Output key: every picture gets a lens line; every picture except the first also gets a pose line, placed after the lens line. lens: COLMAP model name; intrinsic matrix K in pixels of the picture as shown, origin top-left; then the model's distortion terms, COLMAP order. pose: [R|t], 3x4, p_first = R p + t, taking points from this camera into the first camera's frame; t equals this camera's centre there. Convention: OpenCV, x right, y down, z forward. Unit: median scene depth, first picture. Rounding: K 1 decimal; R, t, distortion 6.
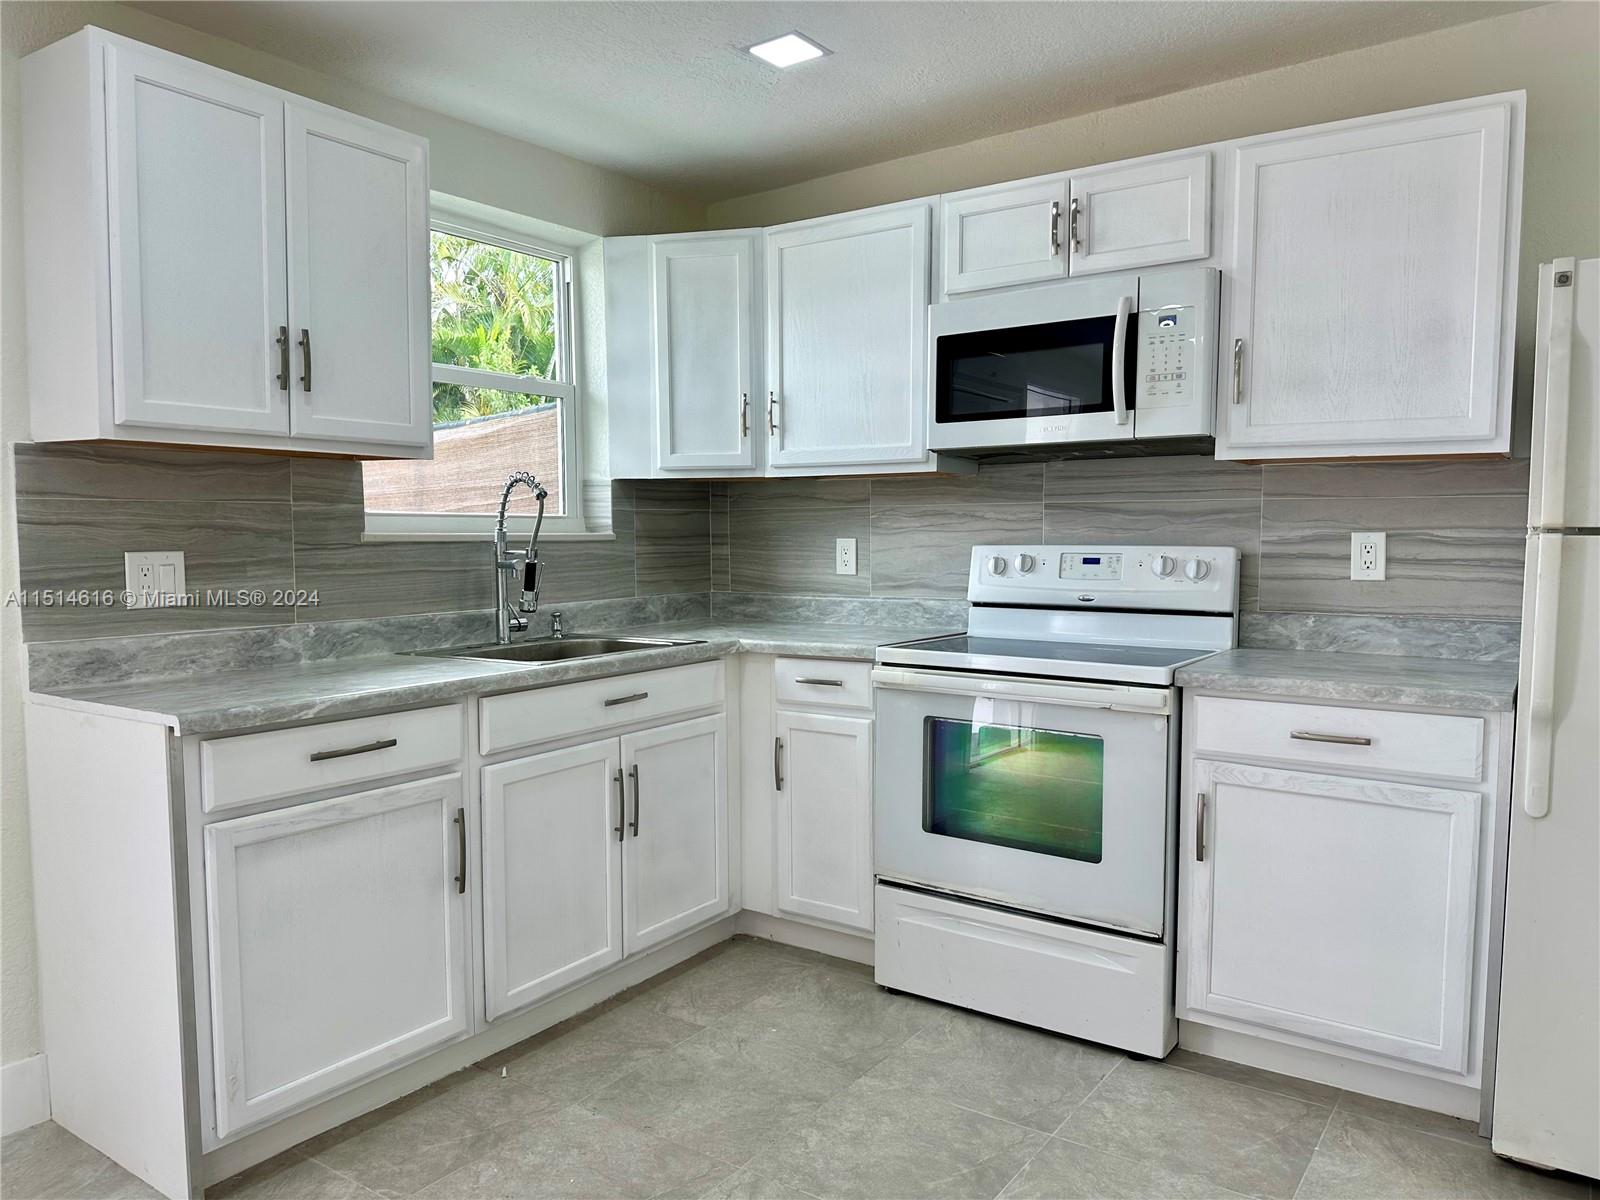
lens RADIAL K [[1118.8, 0, 796.9], [0, 1118.8, 608.5], [0, 0, 1]] dist [0.108406, -0.161267]
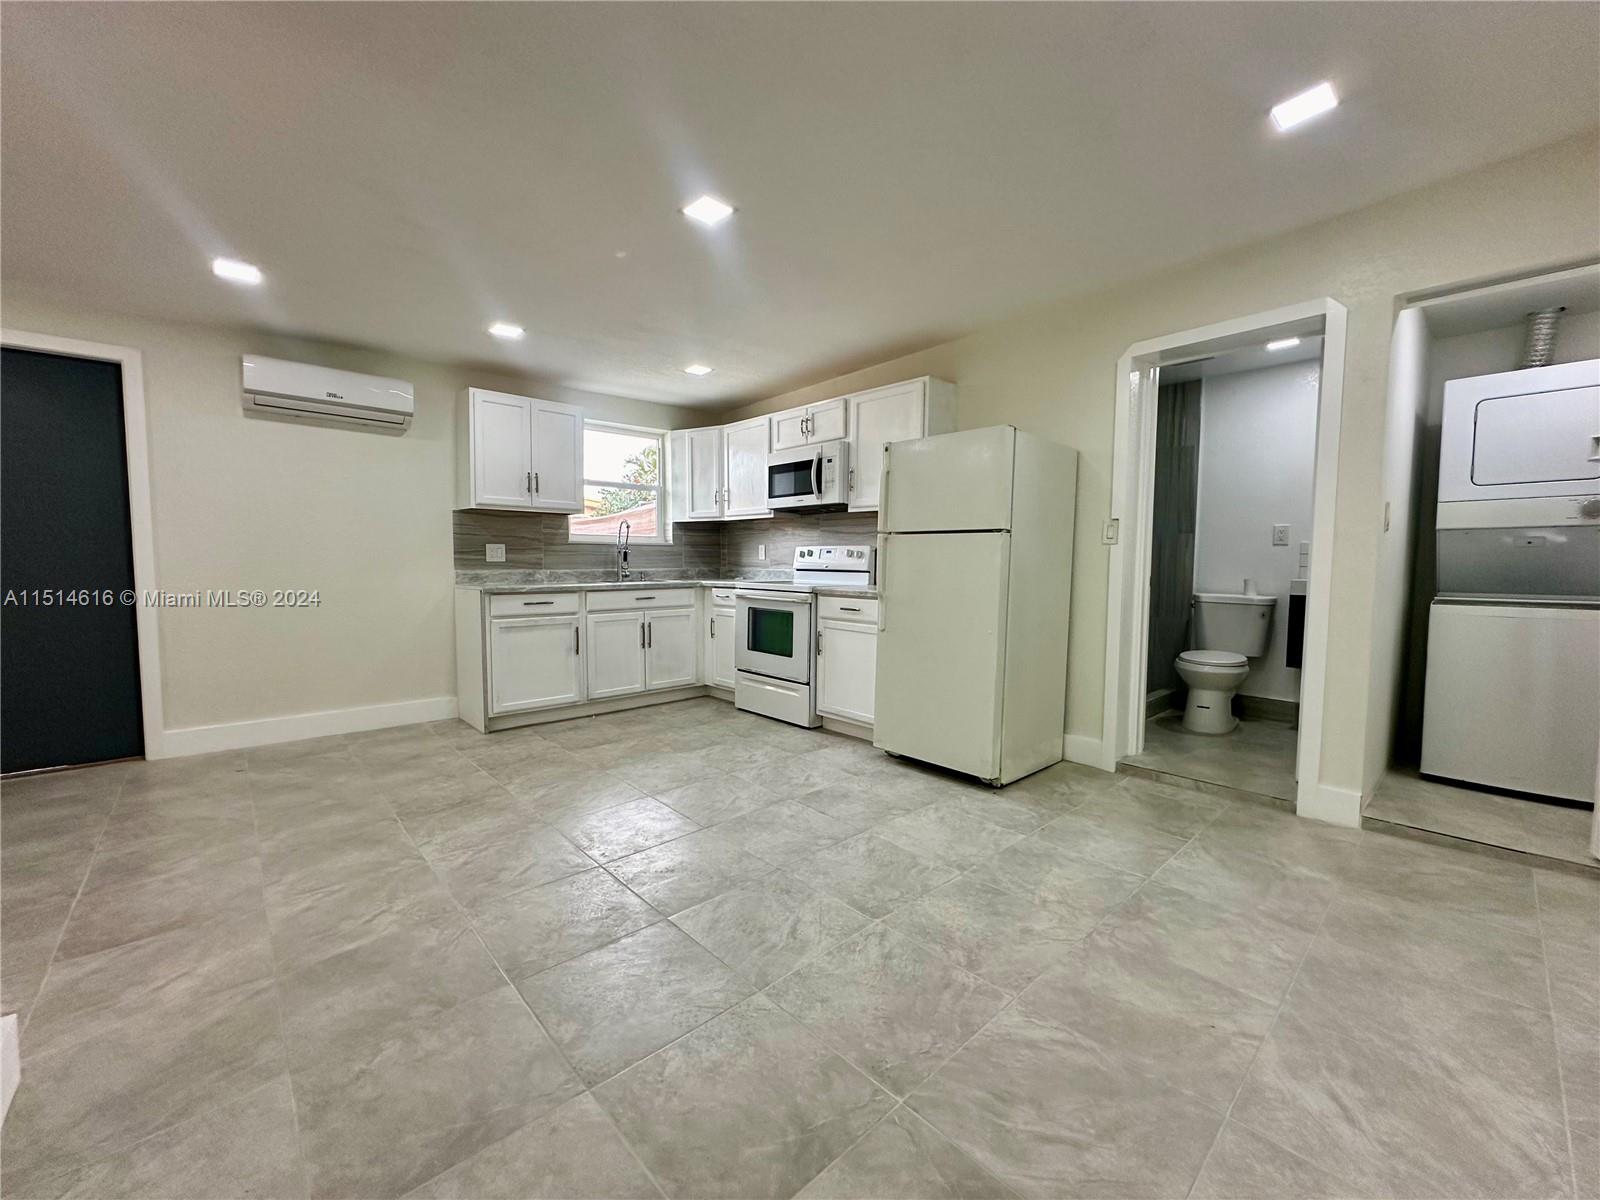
lens RADIAL K [[640.6, 0, 799.1], [0, 640.6, 599.6], [0, 0, 1]] dist [-0.000896, 0.000148]
pose [[0.975369, 0.020856, -0.219591, 0.562058], [-0.022508, 0.999734, -0.005024, 0.081442], [0.219427, 0.009843, 0.975579, -0.474227]]
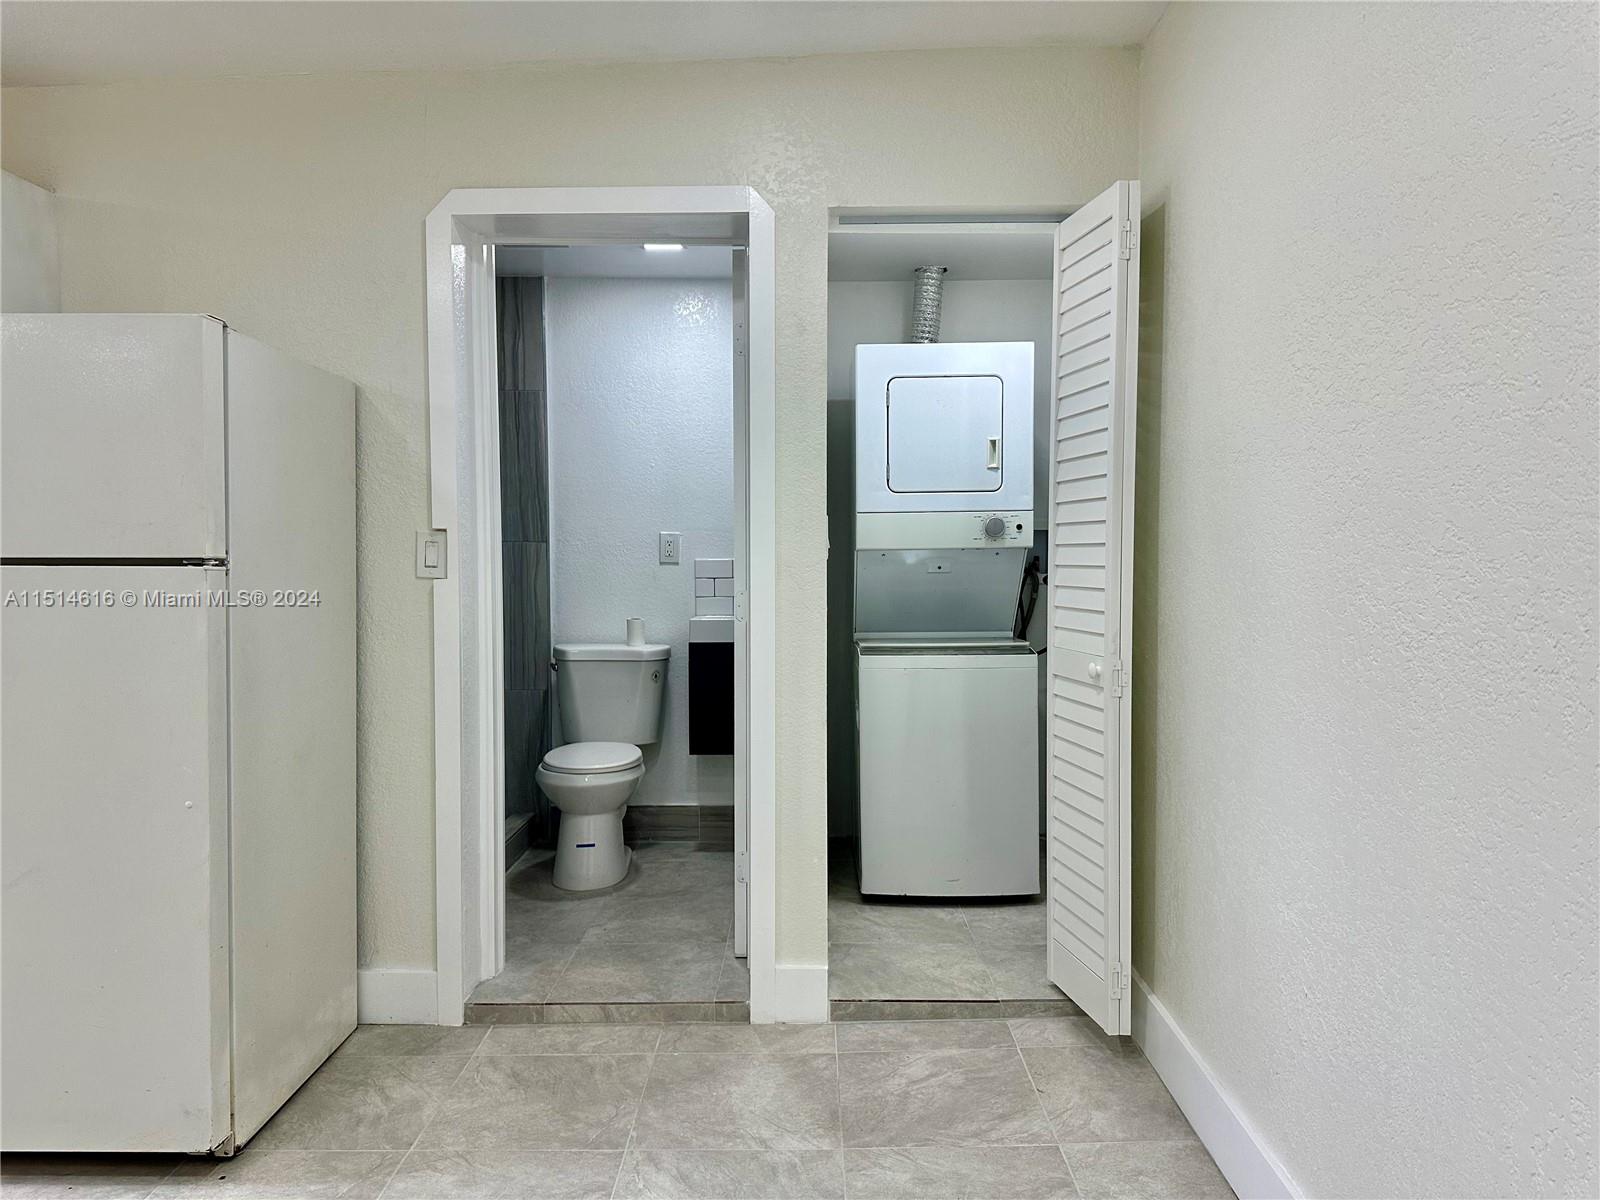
lens RADIAL K [[1118.8, 0, 796.9], [0, 1118.8, 608.5], [0, 0, 1]] dist [0.108406, -0.161267]
pose [[0.828630, -0.029656, 0.559011, 0.551341], [0.041848, 0.999083, -0.009031, 0.015931], [-0.558231, 0.030877, 0.829111, -0.273506]]
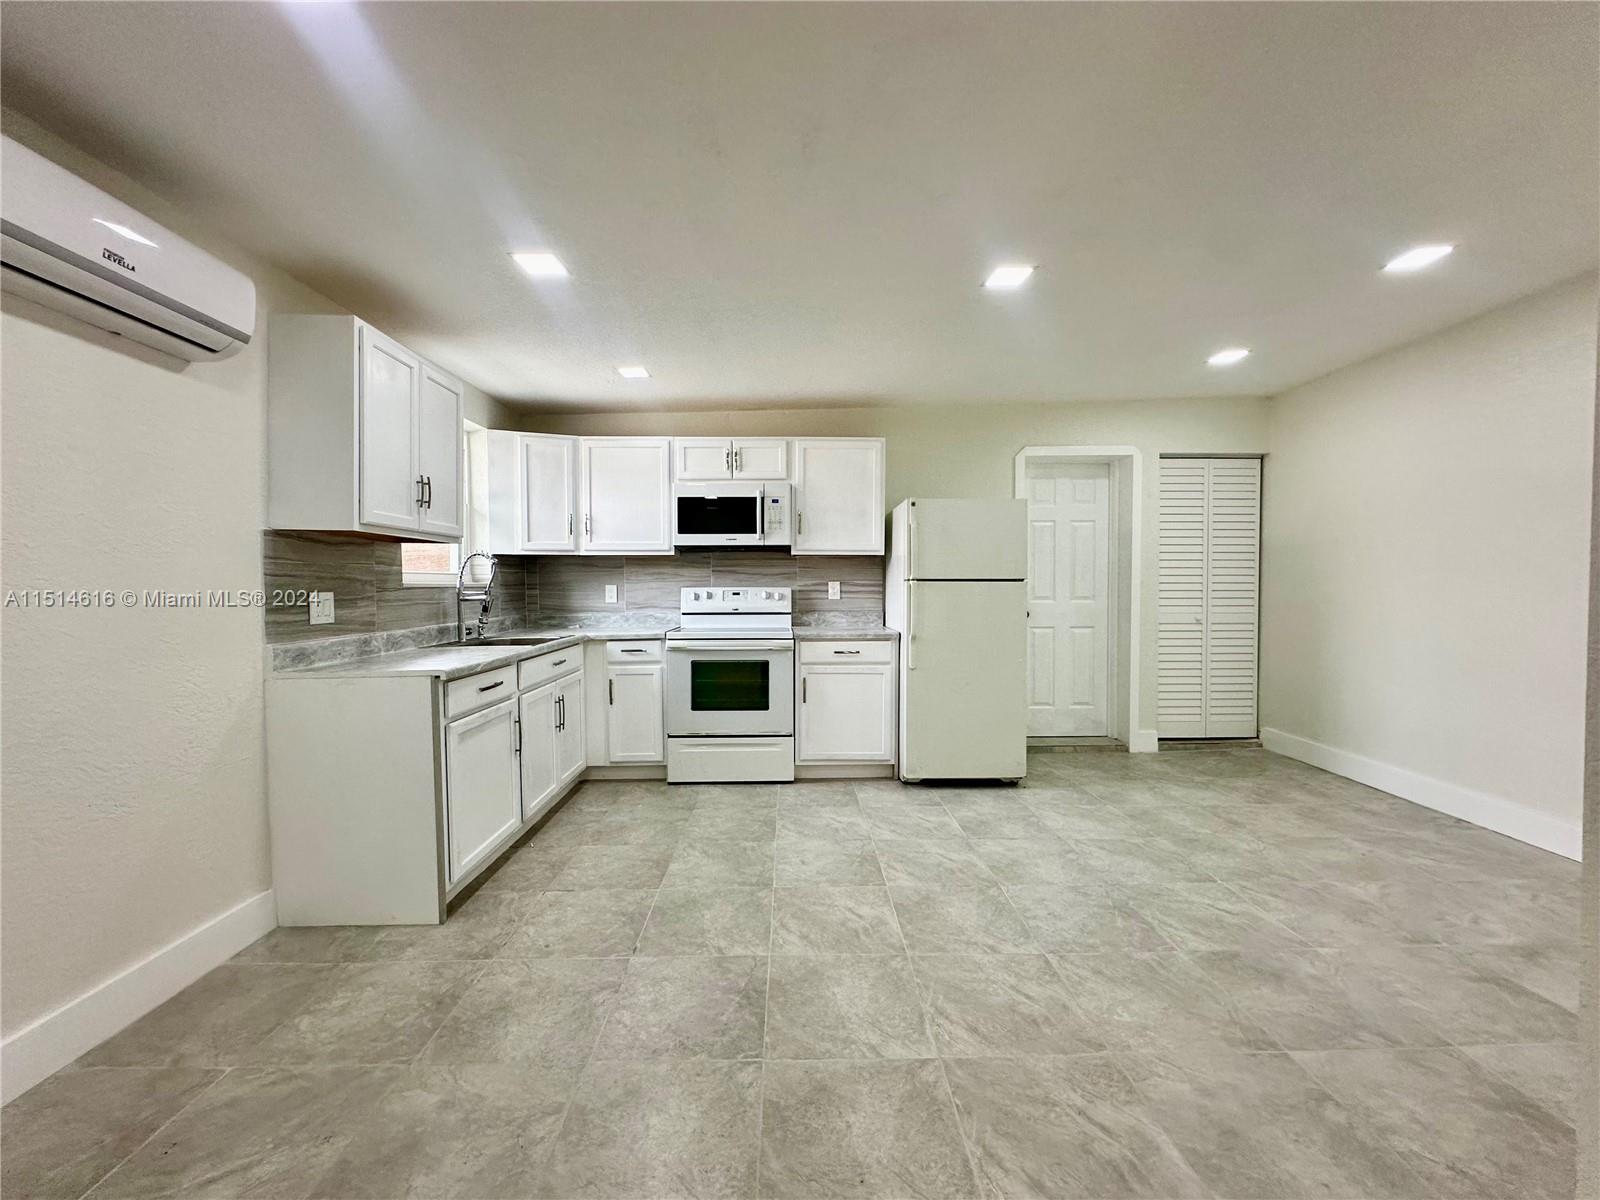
lens RADIAL K [[640.6, 0, 799.1], [0, 640.6, 599.6], [0, 0, 1]] dist [-0.000896, 0.000148]
pose [[0.810799, -0.016079, 0.585103, -0.469018], [0.043701, 0.998496, -0.033119, 0.023218], [-0.583691, 0.052422, 0.810282, -0.206610]]
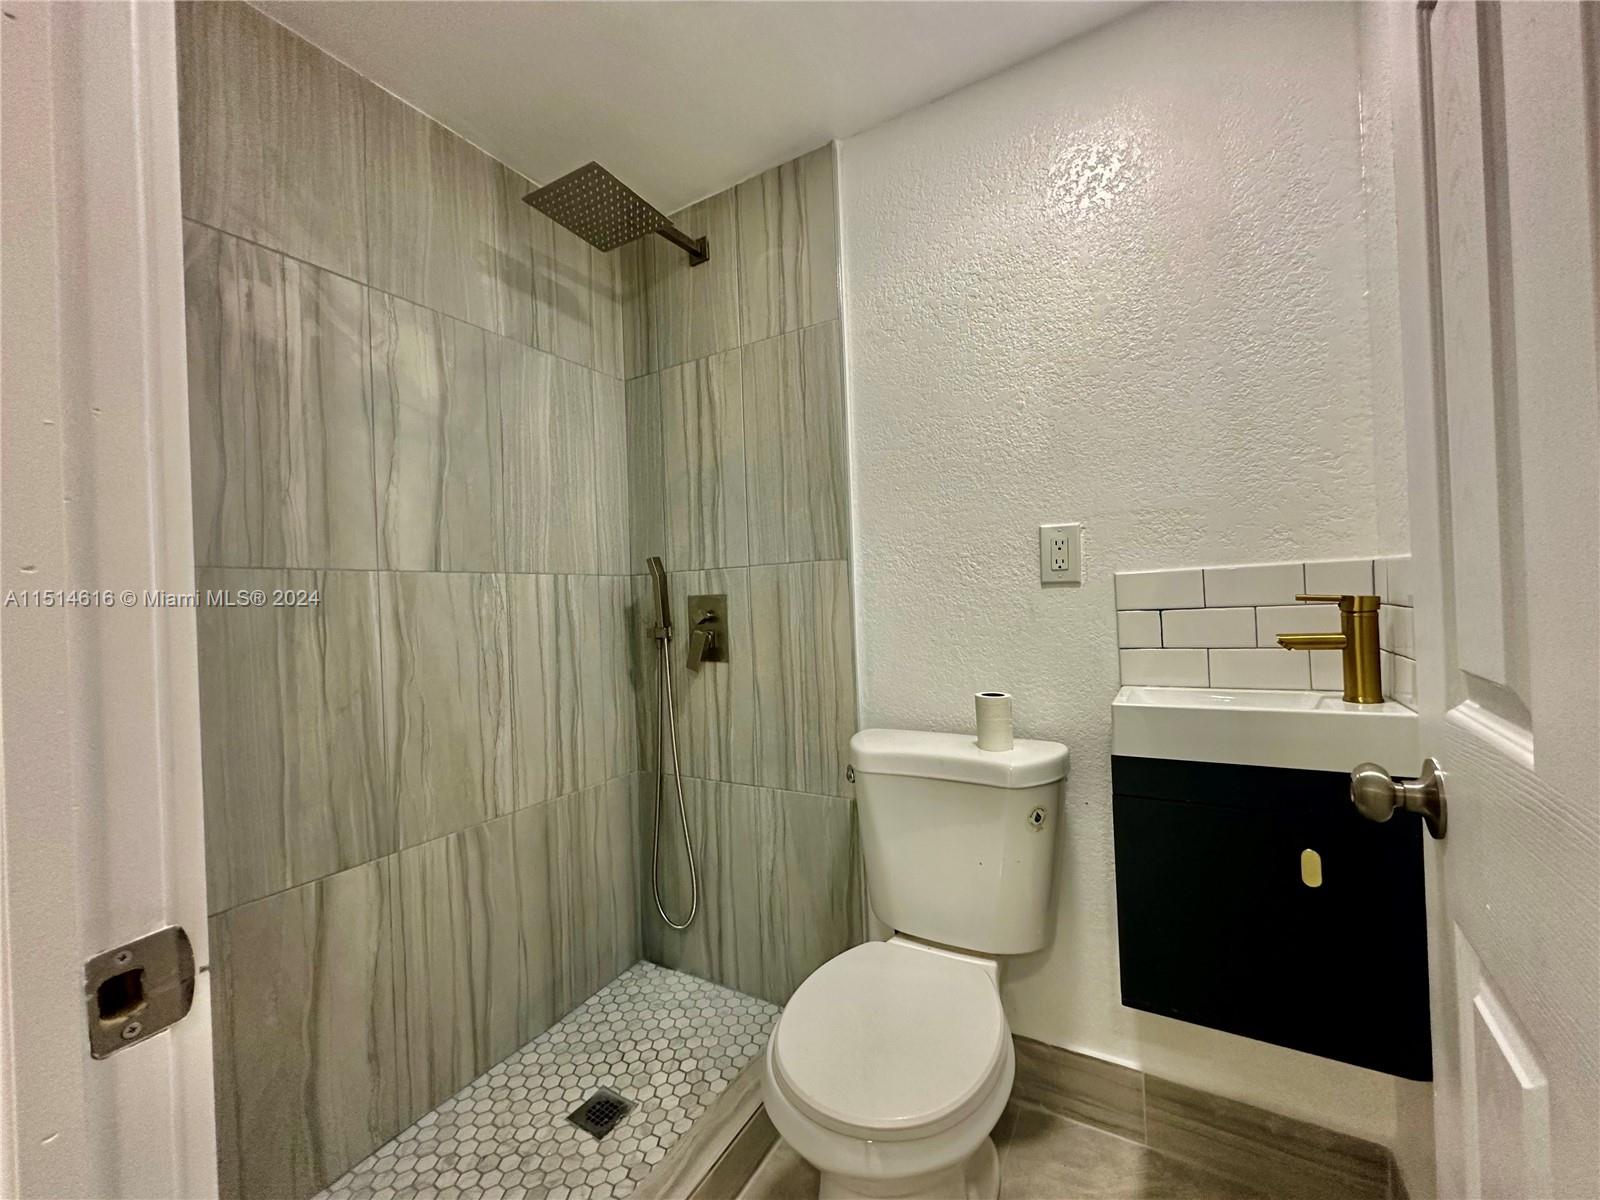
lens RADIAL K [[640.6, 0, 799.1], [0, 640.6, 599.6], [0, 0, 1]] dist [-0.000896, 0.000148]
pose [[0.995534, -0.042227, 0.084435, 1.038648], [0.048401, 0.996196, -0.072462, -0.030700], [-0.081054, 0.076225, 0.993791, 0.651005]]
